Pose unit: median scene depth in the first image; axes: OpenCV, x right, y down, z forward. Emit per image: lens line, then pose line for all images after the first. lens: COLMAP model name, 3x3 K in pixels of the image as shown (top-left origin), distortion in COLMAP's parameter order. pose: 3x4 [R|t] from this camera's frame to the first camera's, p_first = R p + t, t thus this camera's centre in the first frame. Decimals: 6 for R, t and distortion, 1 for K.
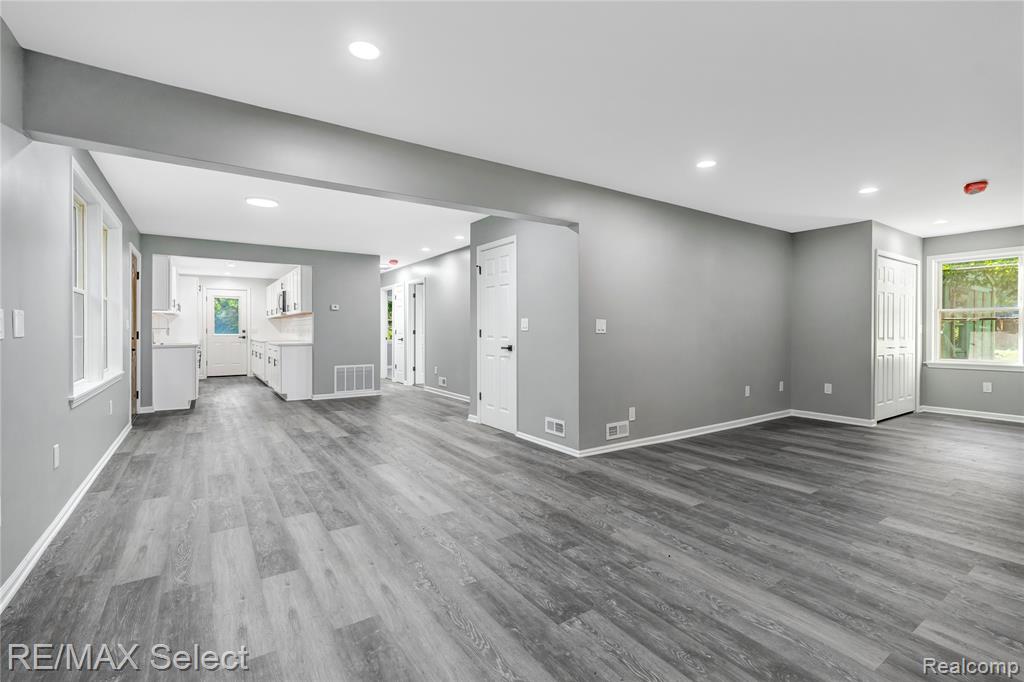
lens RADIAL K [[470.4, 0, 518.5], [0, 470.4, 337.3], [0, 0, 1]] dist [0.012400, 0.000989]
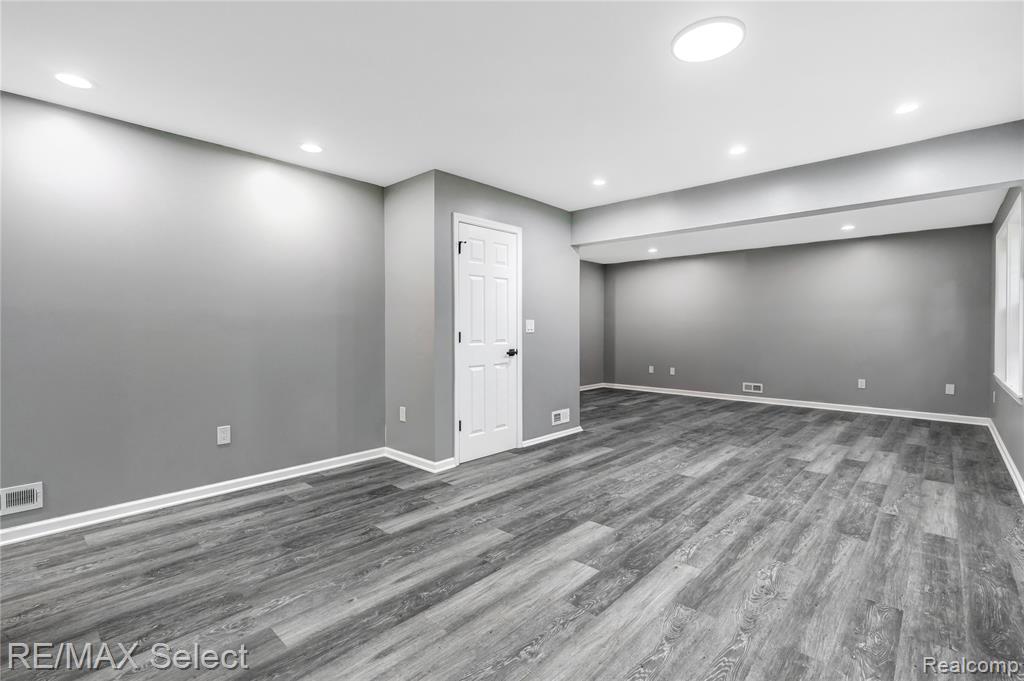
lens RADIAL K [[470.4, 0, 516.3], [0, 470.4, 331.9], [0, 0, 1]] dist [0.012400, 0.000989]
pose [[-0.243948, -0.010150, 0.969735, -0.887099], [0.013852, 0.999807, 0.013949, -0.028162], [-0.969689, 0.016836, -0.243760, 1.225596]]
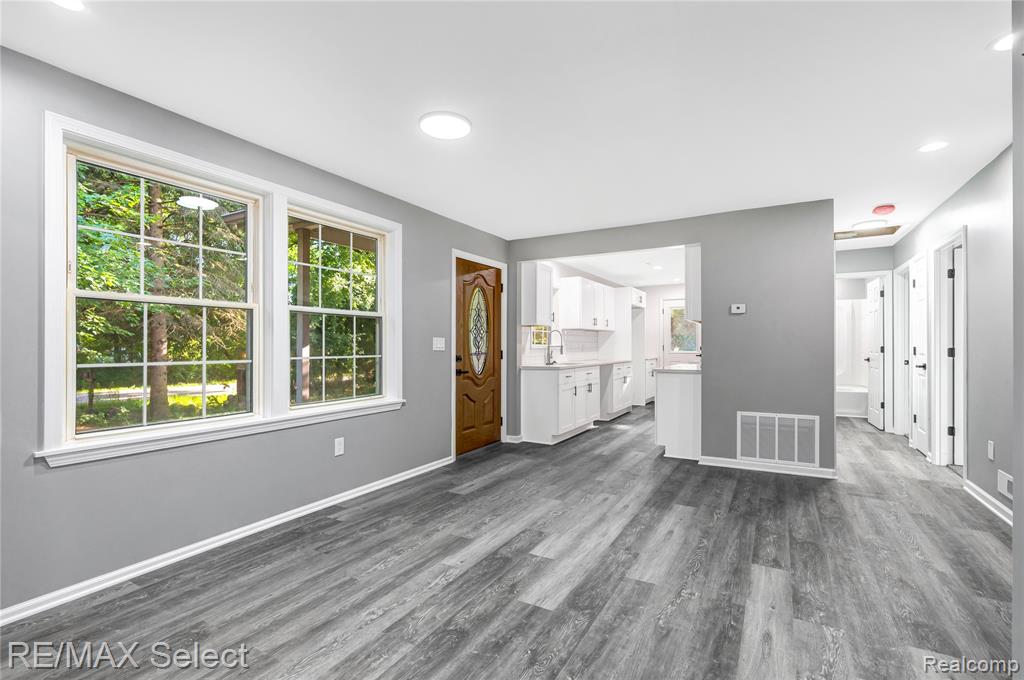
lens RADIAL K [[470.4, 0, 516.5], [0, 470.4, 345.4], [0, 0, 1]] dist [0.012400, 0.000989]
pose [[0.455549, -0.003497, -0.890204, 0.000189], [-0.008147, 0.999934, -0.008097, -0.019436], [0.890174, 0.010941, 0.455490, 0.783740]]
